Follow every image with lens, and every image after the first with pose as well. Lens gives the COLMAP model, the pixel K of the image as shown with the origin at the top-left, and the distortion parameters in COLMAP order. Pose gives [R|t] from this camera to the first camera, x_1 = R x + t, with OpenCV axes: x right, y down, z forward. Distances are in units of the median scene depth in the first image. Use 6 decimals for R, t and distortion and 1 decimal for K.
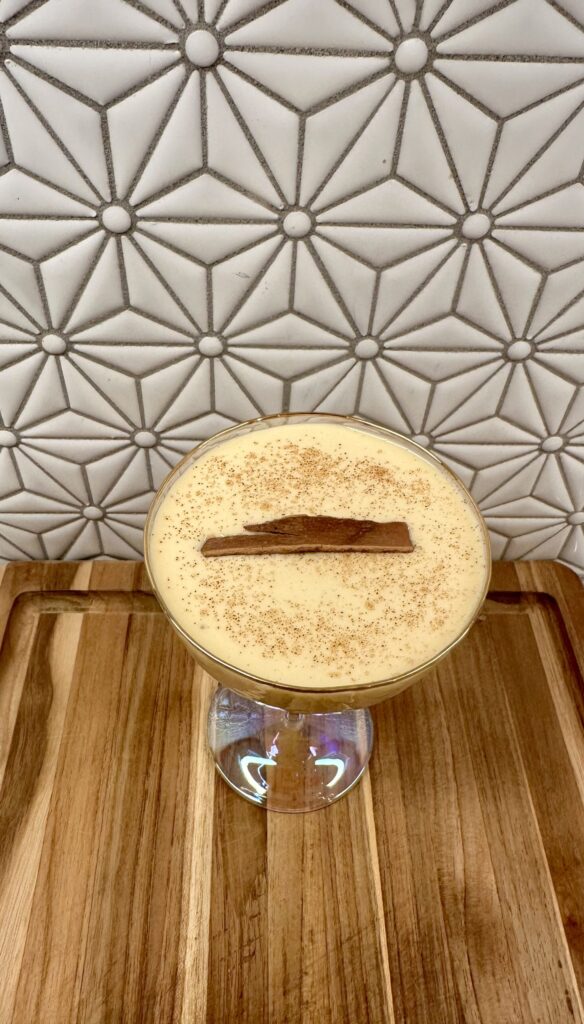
lens RADIAL K [[742.9, 0, 266.6], [0, 742.9, 511.9], [0, 0, 1]] dist [-0.004319, -0.000802]
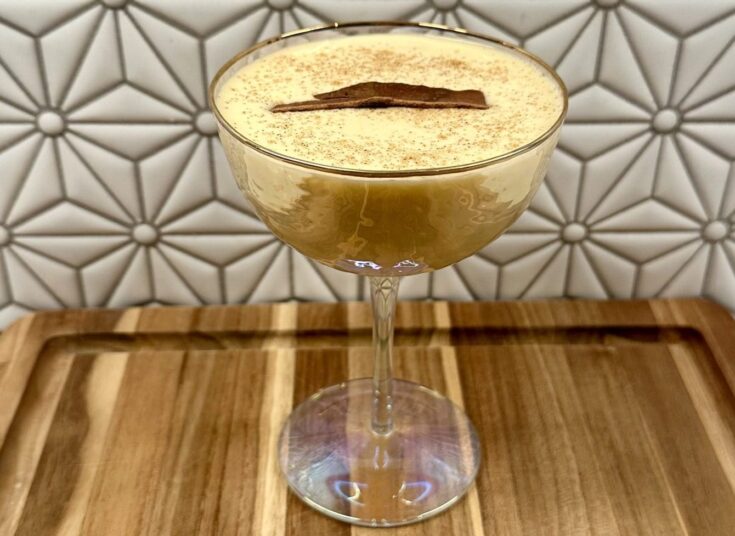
lens RADIAL K [[1041.0, 0, 367.5], [0, 1041.0, 268.0], [0, 0, 1]] dist [0.212658, -0.723613]
pose [[0.999703, -0.024262, 0.002411, 0.021759], [0.023984, 0.960818, -0.276140, 0.429929], [0.004383, 0.276116, 0.961114, -0.172393]]
